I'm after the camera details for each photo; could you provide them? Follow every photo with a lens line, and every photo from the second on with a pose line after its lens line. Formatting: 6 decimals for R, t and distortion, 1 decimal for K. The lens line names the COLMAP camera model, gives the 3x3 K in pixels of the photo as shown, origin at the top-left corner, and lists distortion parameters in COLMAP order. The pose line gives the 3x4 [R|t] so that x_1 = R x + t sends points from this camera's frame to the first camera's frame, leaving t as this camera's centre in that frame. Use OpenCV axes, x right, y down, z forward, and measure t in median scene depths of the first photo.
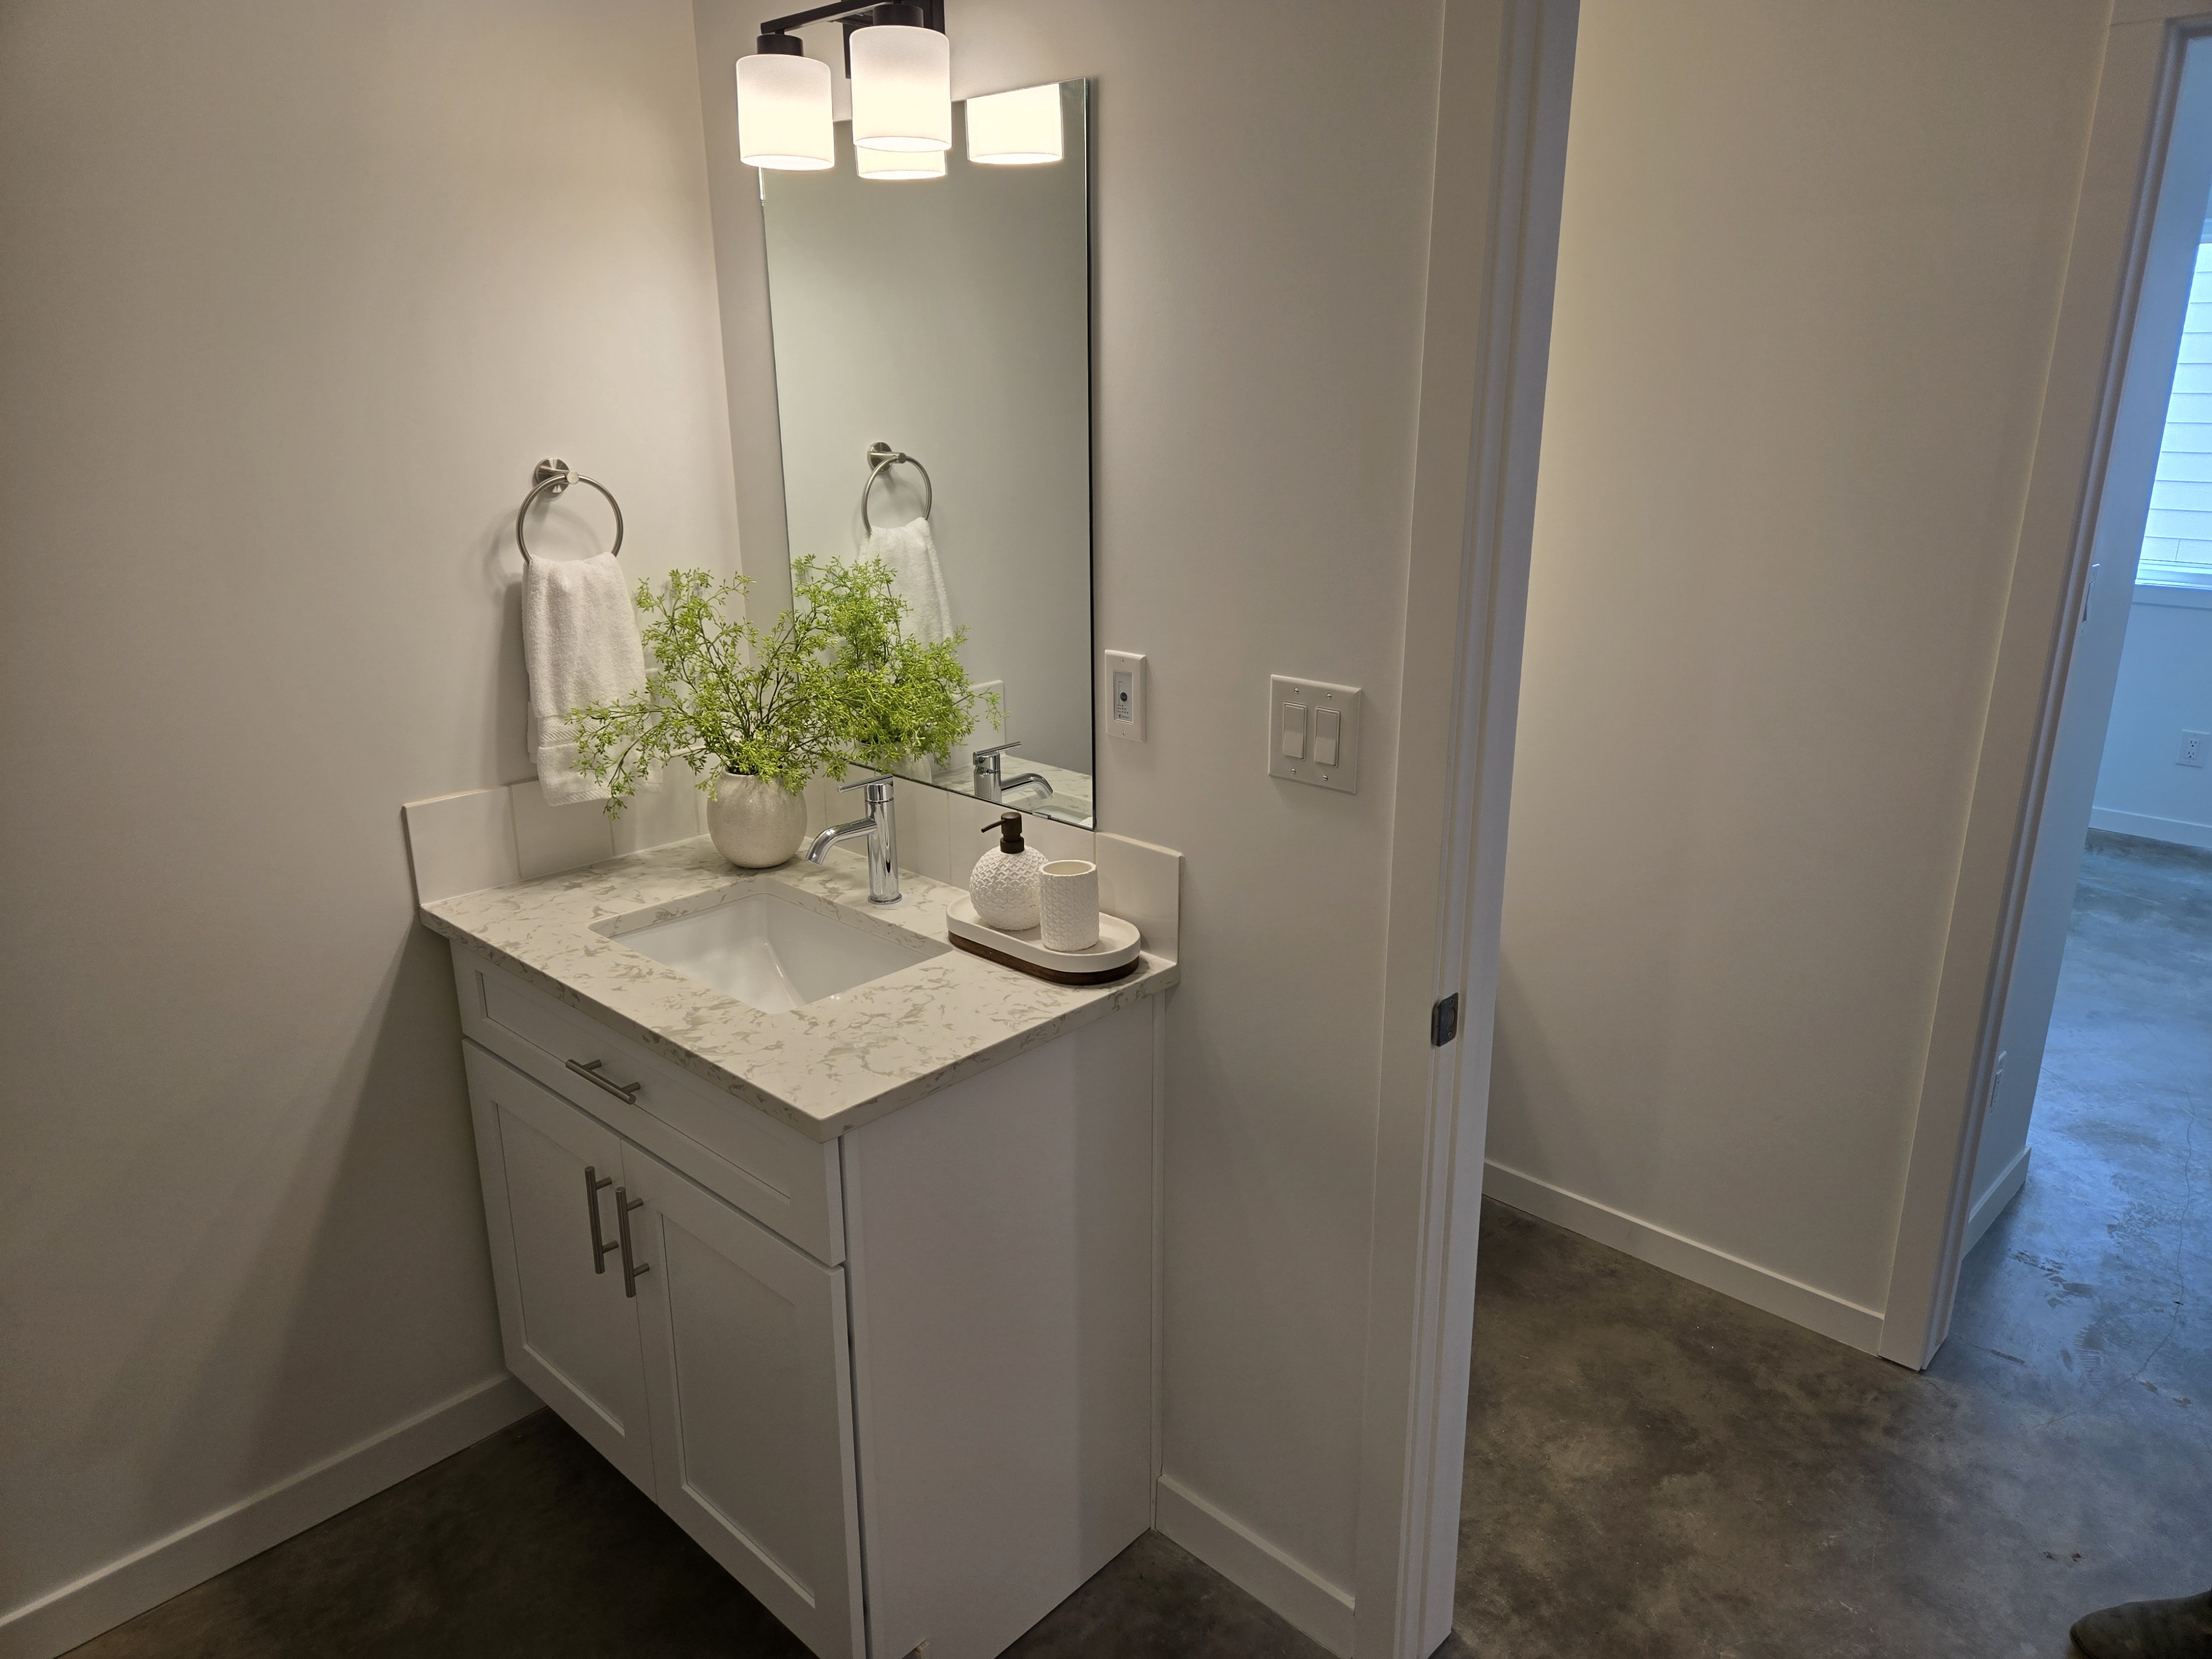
lens RADIAL K [[1473.5, 0, 1106.0], [0, 1473.5, 829.5], [0, 0, 1]] dist [0.002845, -0.021320]
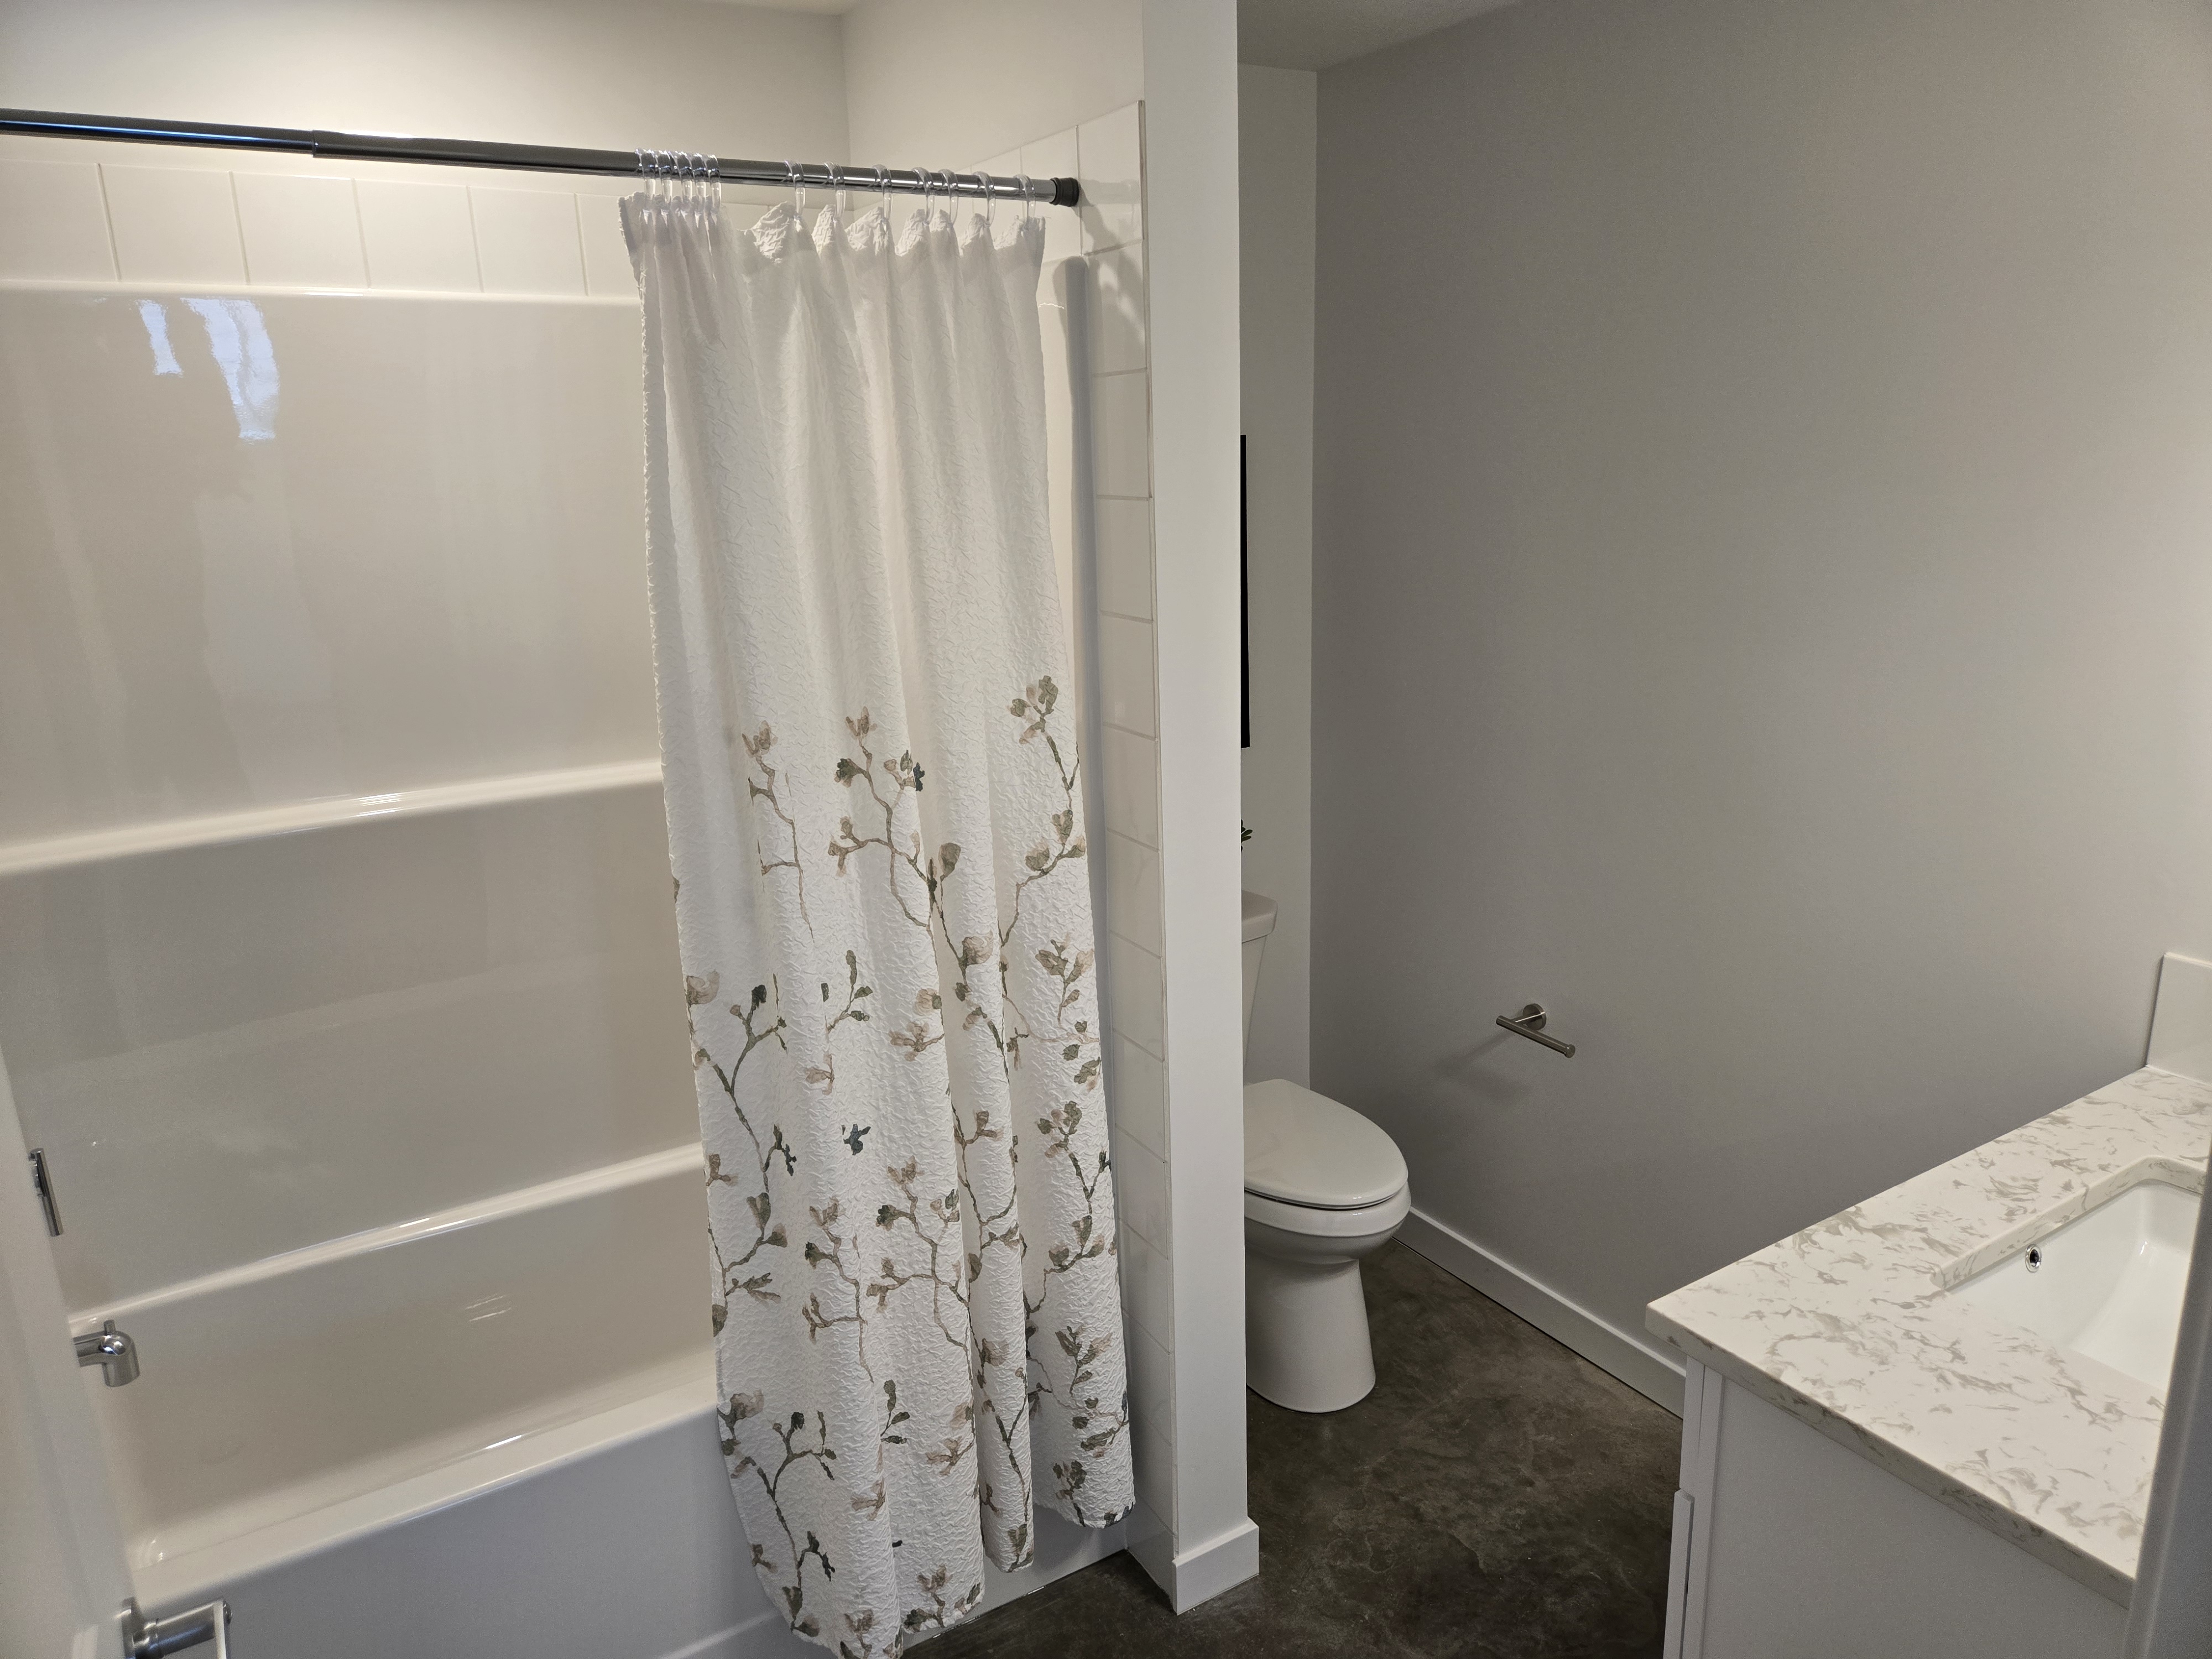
lens RADIAL K [[1473.5, 0, 1106.0], [0, 1473.5, 829.5], [0, 0, 1]] dist [0.002845, -0.021320]
pose [[-0.289195, 0.244111, -0.925622, 0.598070], [-0.247199, 0.915099, 0.318569, -0.248321], [0.924802, 0.320942, -0.204298, 0.690302]]
